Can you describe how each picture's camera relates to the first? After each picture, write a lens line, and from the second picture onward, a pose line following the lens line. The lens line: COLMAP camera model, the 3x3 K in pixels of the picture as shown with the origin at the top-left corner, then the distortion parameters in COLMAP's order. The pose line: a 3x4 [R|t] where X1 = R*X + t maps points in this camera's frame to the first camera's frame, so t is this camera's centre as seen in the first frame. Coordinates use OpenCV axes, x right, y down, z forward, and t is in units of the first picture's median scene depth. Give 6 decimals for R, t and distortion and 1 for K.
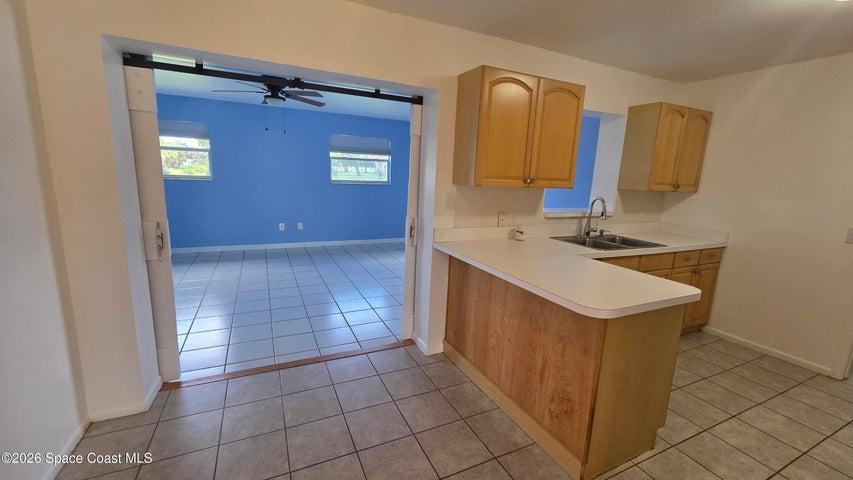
lens RADIAL K [[350.1, 0, 425.7], [0, 350.1, 237.2], [0, 0, 1]] dist [-0.006174, 0.000356]
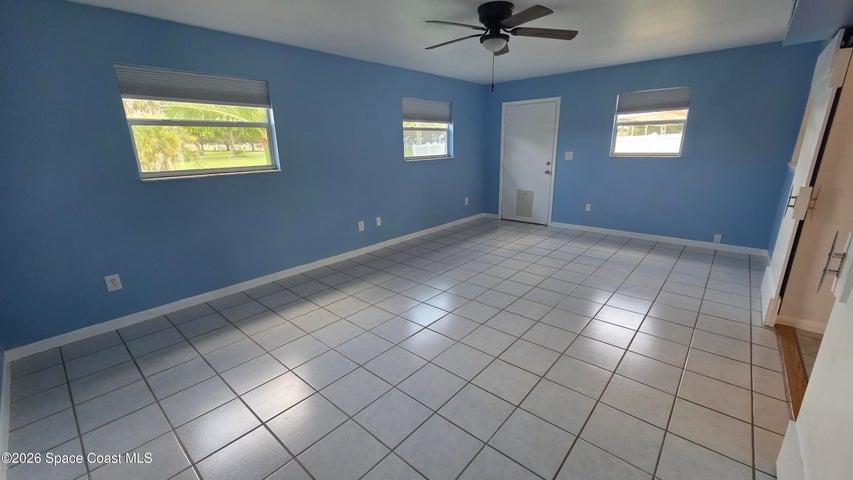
lens RADIAL K [[350.1, 0, 424.7], [0, 350.1, 238.7], [0, 0, 1]] dist [-0.006174, 0.000356]
pose [[0.912917, -0.162252, 0.374509, -0.551480], [0.129164, 0.985277, 0.112006, -0.066224], [-0.387168, -0.053879, 0.920433, 0.250536]]
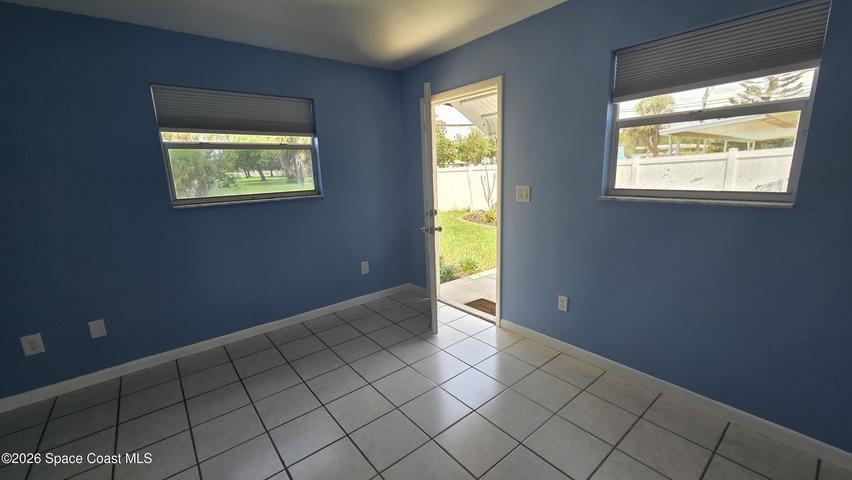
lens RADIAL K [[349.7, 0, 430.6], [0, 349.7, 239.2], [0, 0, 1]] dist [-0.006174, 0.000356]
pose [[0.966724, -0.116598, 0.227703, -0.080358], [0.112896, 0.993176, 0.029261, -0.097251], [-0.229561, -0.002581, 0.973291, 0.537300]]
